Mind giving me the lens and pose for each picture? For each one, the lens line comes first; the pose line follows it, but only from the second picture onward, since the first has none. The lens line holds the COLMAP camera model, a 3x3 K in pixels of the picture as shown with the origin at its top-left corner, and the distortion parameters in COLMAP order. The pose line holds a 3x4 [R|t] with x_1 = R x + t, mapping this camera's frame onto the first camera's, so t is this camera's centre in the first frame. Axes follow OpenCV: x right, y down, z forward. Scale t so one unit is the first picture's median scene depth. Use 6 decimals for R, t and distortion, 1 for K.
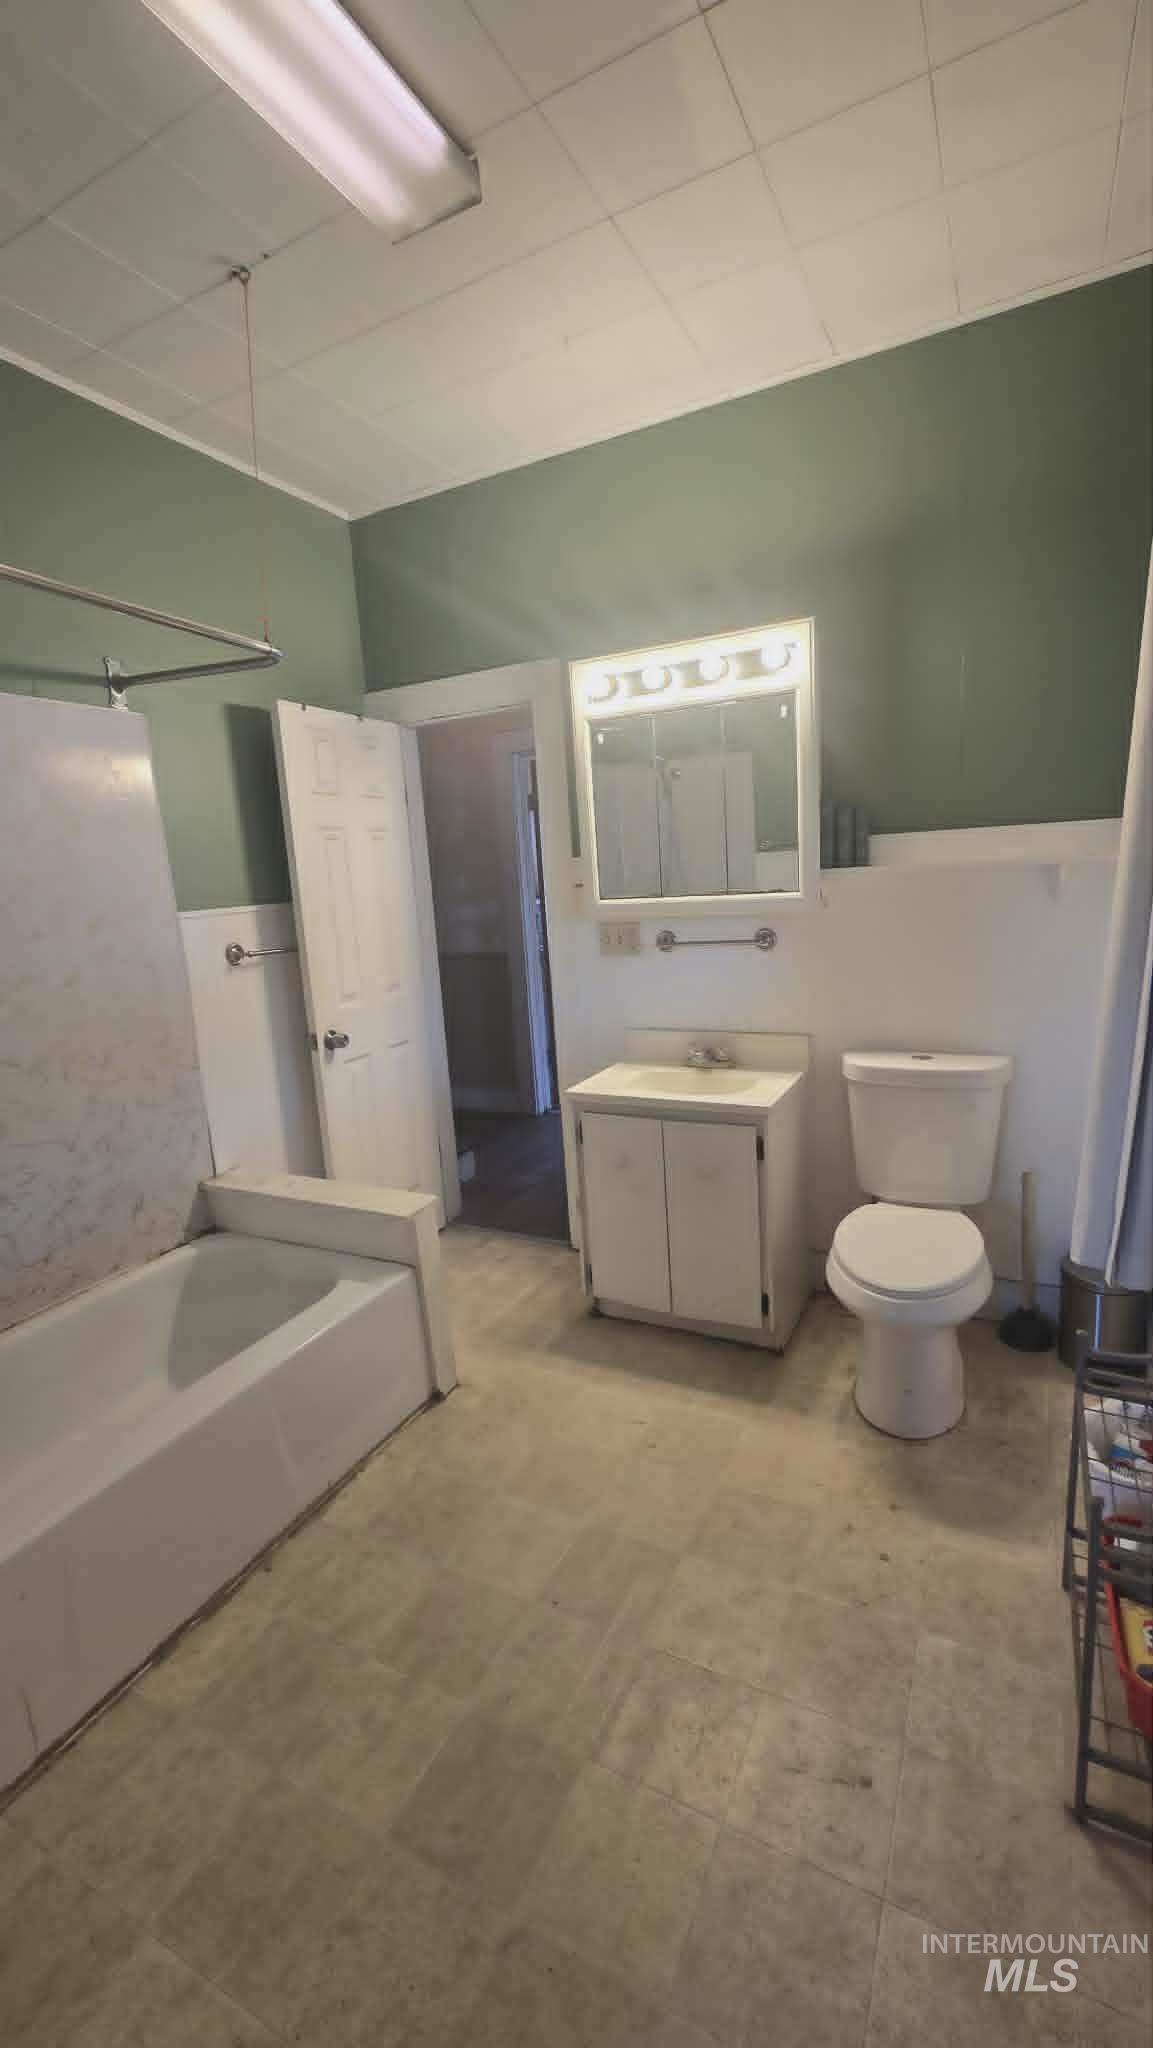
lens RADIAL K [[844.6, 0, 577.6], [0, 844.6, 1031.4], [0, 0, 1]] dist [-0.001134, -0.000009]
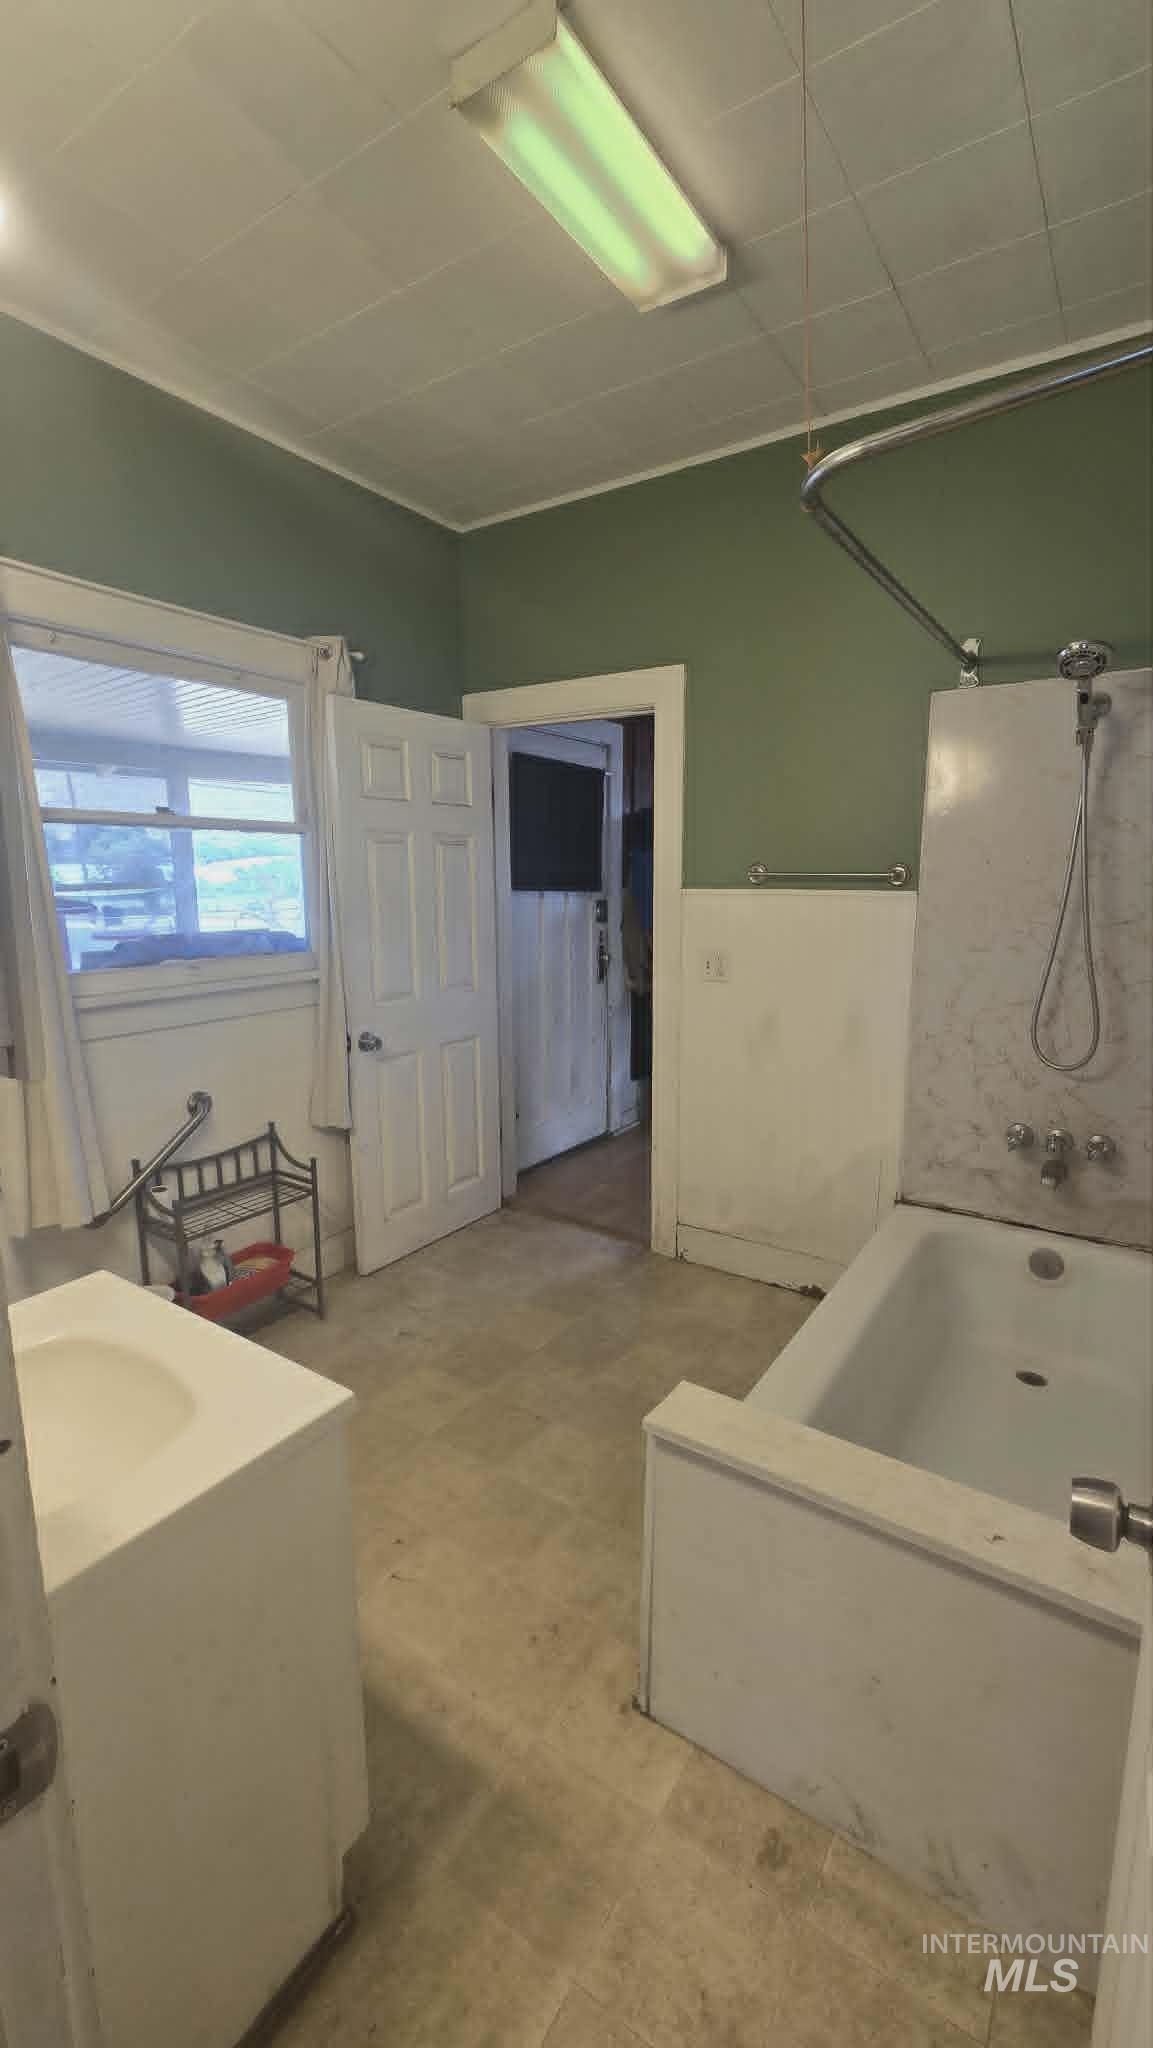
lens RADIAL K [[844.6, 0, 577.7], [0, 844.6, 1023.8], [0, 0, 1]] dist [-0.001134, -0.000009]
pose [[-0.990847, 0.044424, 0.127467, -0.246328], [0.086186, 0.934967, 0.344105, -0.314003], [-0.103891, 0.351942, -0.930238, 1.730553]]
